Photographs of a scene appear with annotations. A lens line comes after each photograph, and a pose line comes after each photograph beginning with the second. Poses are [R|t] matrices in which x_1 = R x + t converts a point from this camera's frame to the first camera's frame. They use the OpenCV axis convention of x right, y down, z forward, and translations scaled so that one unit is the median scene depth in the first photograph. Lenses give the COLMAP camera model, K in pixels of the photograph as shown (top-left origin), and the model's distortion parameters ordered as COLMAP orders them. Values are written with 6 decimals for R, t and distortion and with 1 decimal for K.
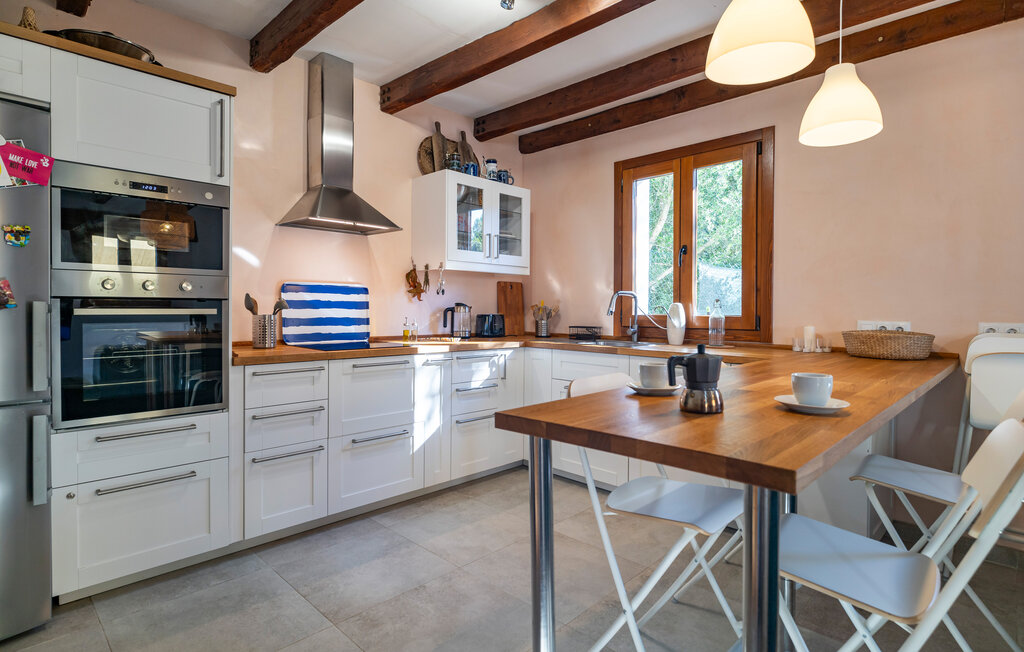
lens RADIAL K [[523.7, 0, 527.5], [0, 523.7, 308.5], [0, 0, 1]] dist [-0.003573, -0.000951]
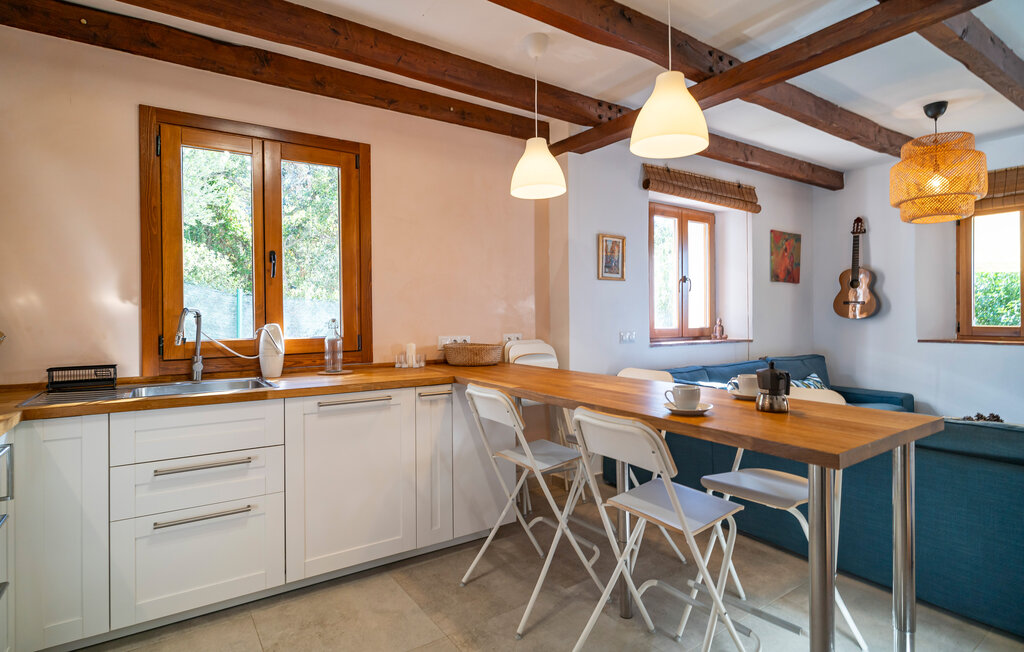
lens RADIAL K [[523.7, 0, 527.5], [0, 523.7, 308.5], [0, 0, 1]] dist [-0.003573, -0.000951]
pose [[0.207430, 0.006139, 0.978231, -0.435806], [0.006849, 0.999947, -0.007727, -0.026303], [-0.978226, 0.008302, 0.207377, 0.493800]]
